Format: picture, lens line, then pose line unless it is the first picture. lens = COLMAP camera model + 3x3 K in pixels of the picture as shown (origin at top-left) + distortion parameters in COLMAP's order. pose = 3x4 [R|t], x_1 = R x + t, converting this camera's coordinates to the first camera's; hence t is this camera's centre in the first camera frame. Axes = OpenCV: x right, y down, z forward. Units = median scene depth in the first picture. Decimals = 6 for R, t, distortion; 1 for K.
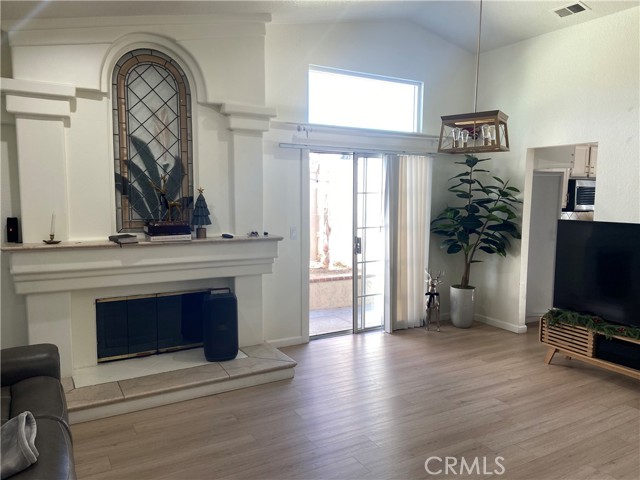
lens RADIAL K [[479.4, 0, 317.5], [0, 479.4, 240.0], [0, 0, 1]] dist [0.108535, -0.134936]
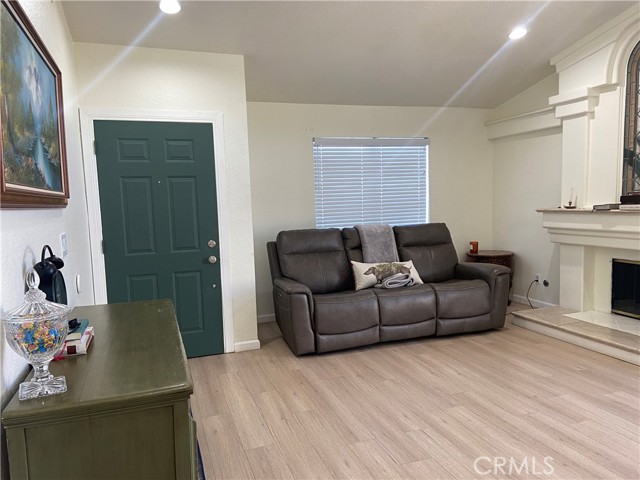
lens RADIAL K [[480.9, 0, 317.4], [0, 480.9, 245.2], [0, 0, 1]] dist [0.142062, -0.178736]
pose [[-0.203192, 0.090118, -0.974983, 0.653884], [-0.062195, 0.992557, 0.104704, 0.005898], [0.977162, 0.081914, -0.196075, 0.400254]]
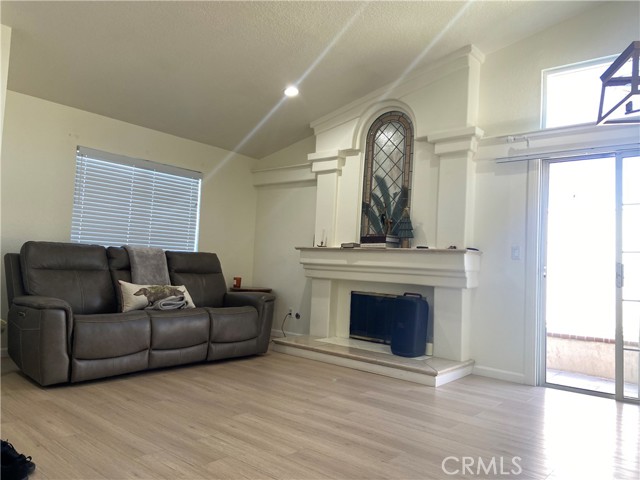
lens RADIAL K [[479.4, 0, 317.5], [0, 479.4, 240.0], [0, 0, 1]] dist [0.108535, -0.134936]
pose [[0.324347, -0.047814, -0.944729, 0.645125], [-0.134713, 0.986207, -0.096164, 0.093126], [0.936297, 0.158458, 0.313432, 0.332582]]
